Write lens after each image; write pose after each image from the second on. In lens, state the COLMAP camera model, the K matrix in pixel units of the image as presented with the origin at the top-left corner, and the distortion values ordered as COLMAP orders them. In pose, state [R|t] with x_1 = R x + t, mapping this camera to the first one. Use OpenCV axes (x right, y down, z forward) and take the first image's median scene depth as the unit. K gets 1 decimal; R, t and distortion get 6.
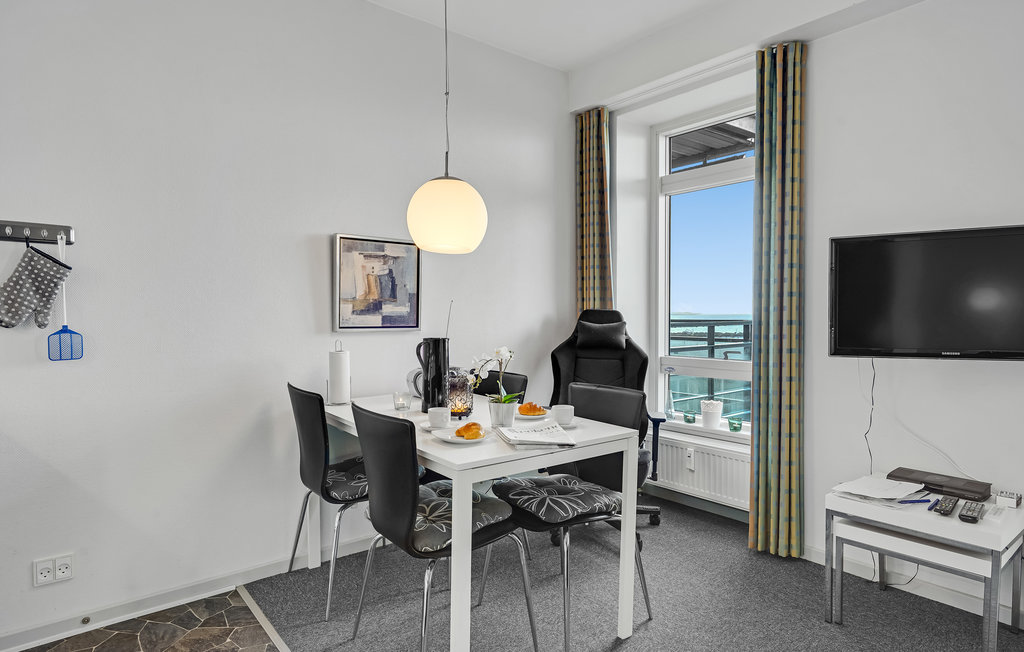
lens RADIAL K [[577.6, 0, 507.1], [0, 577.6, 333.2], [0, 0, 1]] dist [0.013266, 0.000717]
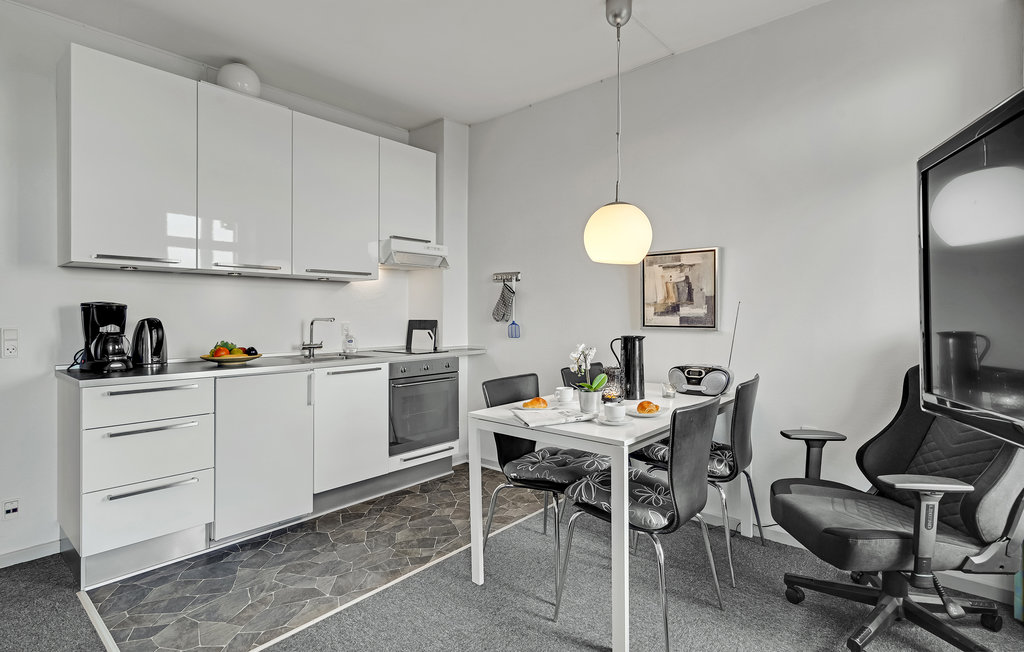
lens RADIAL K [[511.3, 0, 514.2], [0, 511.3, 318.9], [0, 0, 1]] dist [-0.017924, 0.000600]
pose [[0.191461, 0.012698, -0.981418, 0.736192], [-0.028379, 0.999570, 0.007397, -0.024555], [0.981090, 0.026436, 0.191739, 0.486145]]
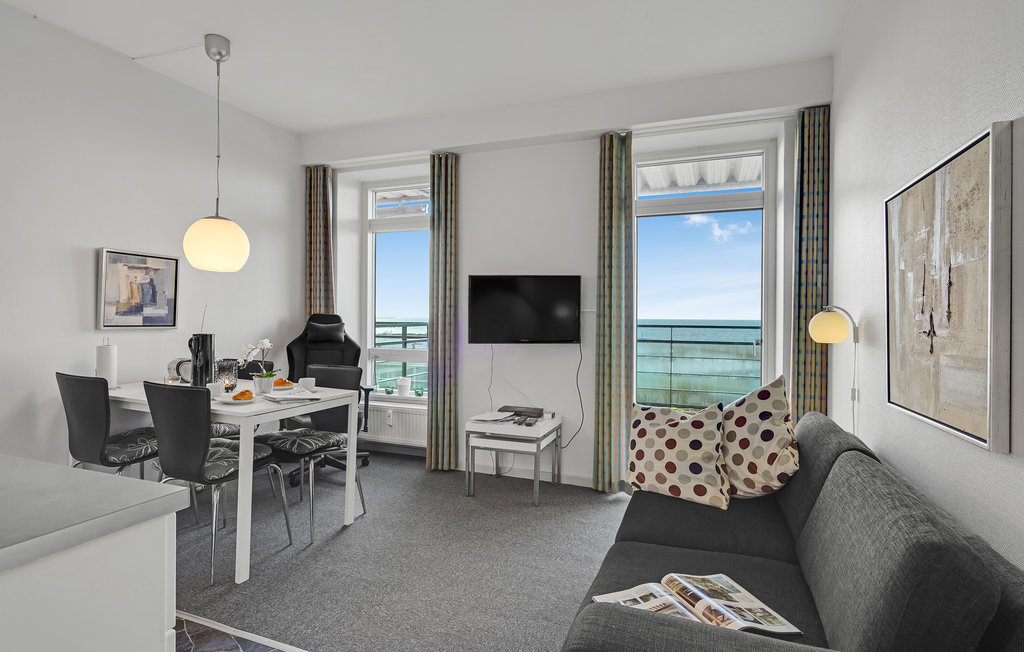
lens RADIAL K [[511.3, 0, 508.0], [0, 511.3, 319.7], [0, 0, 1]] dist [-0.017924, 0.000600]
pose [[0.860292, 0.009331, 0.509717, -0.100639], [0.004961, 0.999632, -0.026674, 0.008637], [-0.509778, 0.025477, 0.859929, -0.312564]]
